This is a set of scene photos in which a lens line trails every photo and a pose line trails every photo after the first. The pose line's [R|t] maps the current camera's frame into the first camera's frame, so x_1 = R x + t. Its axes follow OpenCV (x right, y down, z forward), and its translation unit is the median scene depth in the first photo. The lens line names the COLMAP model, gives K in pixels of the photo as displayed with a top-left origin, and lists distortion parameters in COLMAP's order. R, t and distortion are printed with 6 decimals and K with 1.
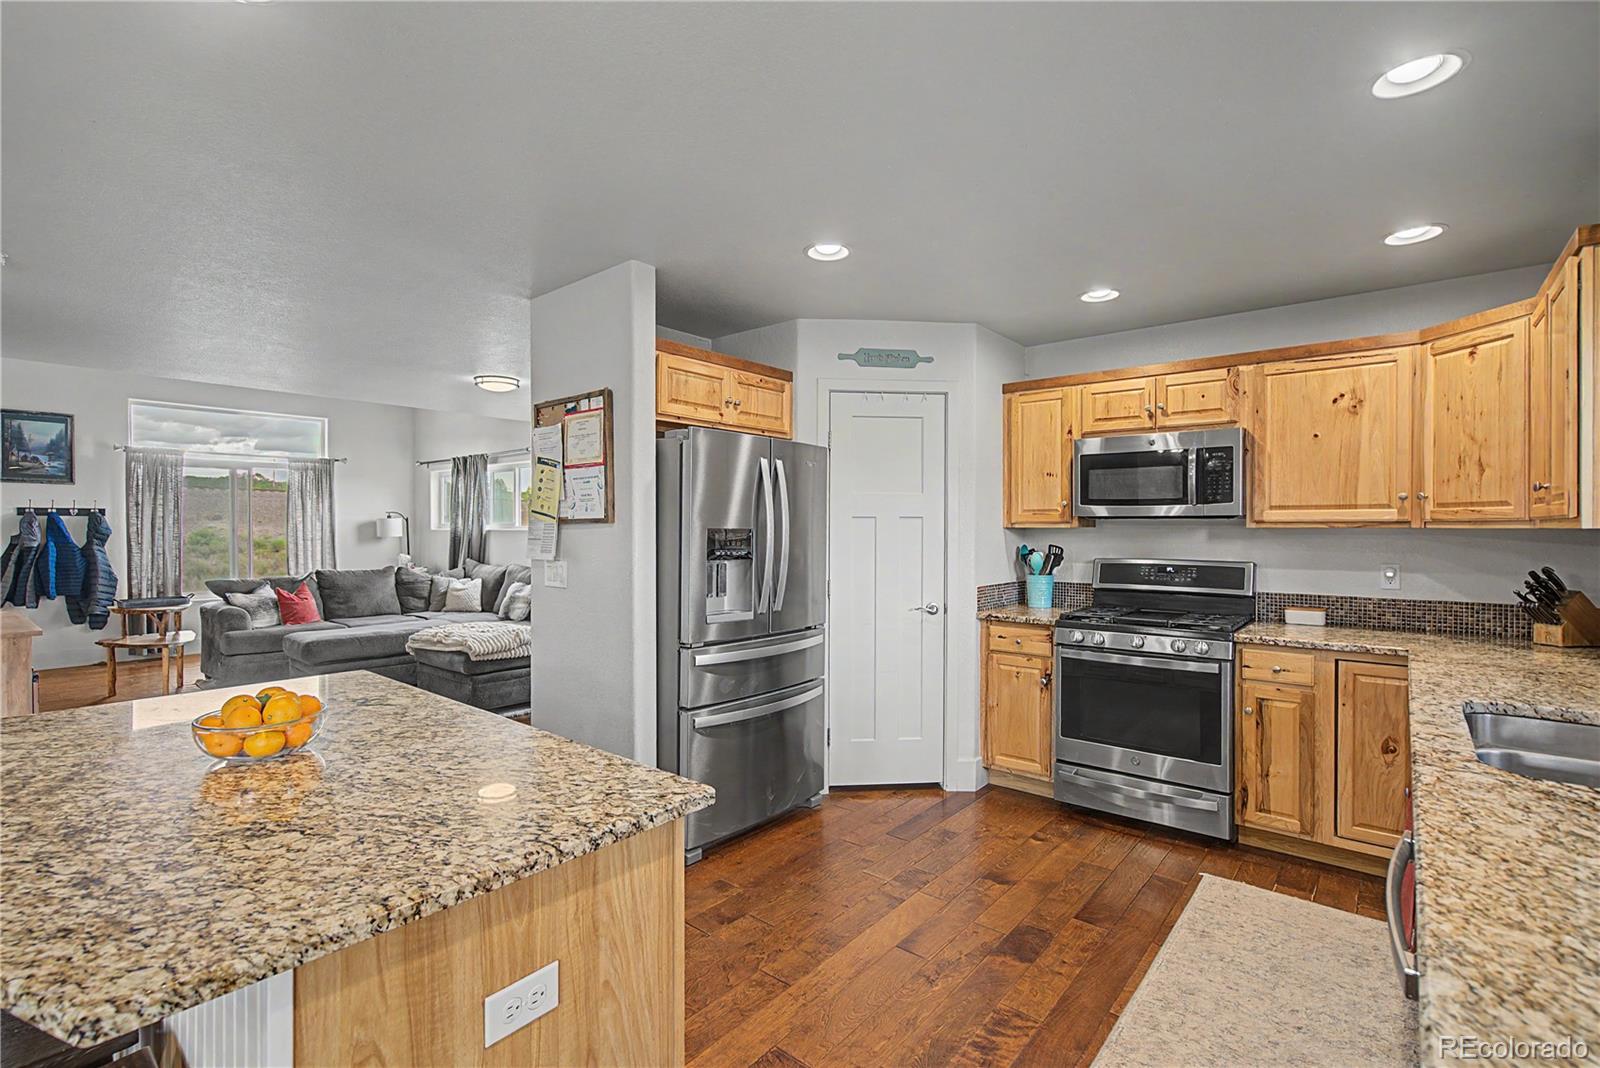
lens RADIAL K [[738.5, 0, 791.6], [0, 738.5, 530.4], [0, 0, 1]] dist [-0.004511, 0.002432]
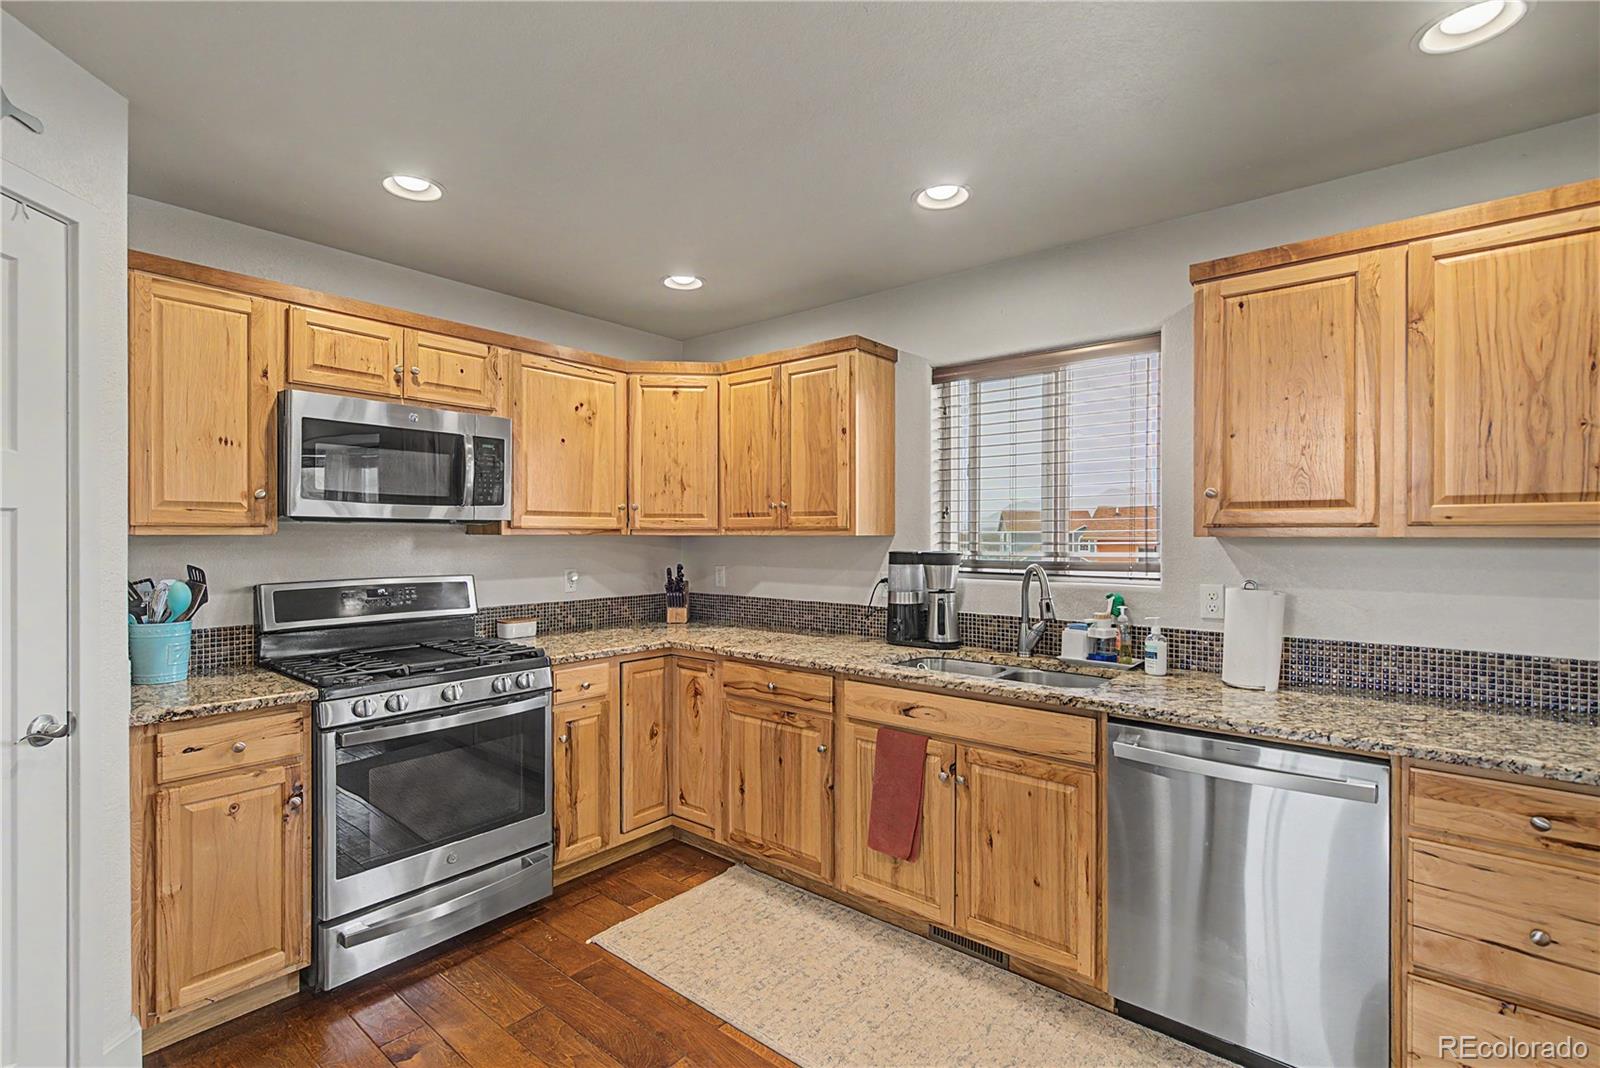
lens RADIAL K [[738.5, 0, 799.4], [0, 738.5, 536.8], [0, 0, 1]] dist [-0.004511, 0.002432]
pose [[-0.004799, -0.003795, 0.999981, -0.227567], [0.002244, 0.999990, 0.003806, -0.003469], [-0.999986, 0.002262, -0.004790, 0.586255]]
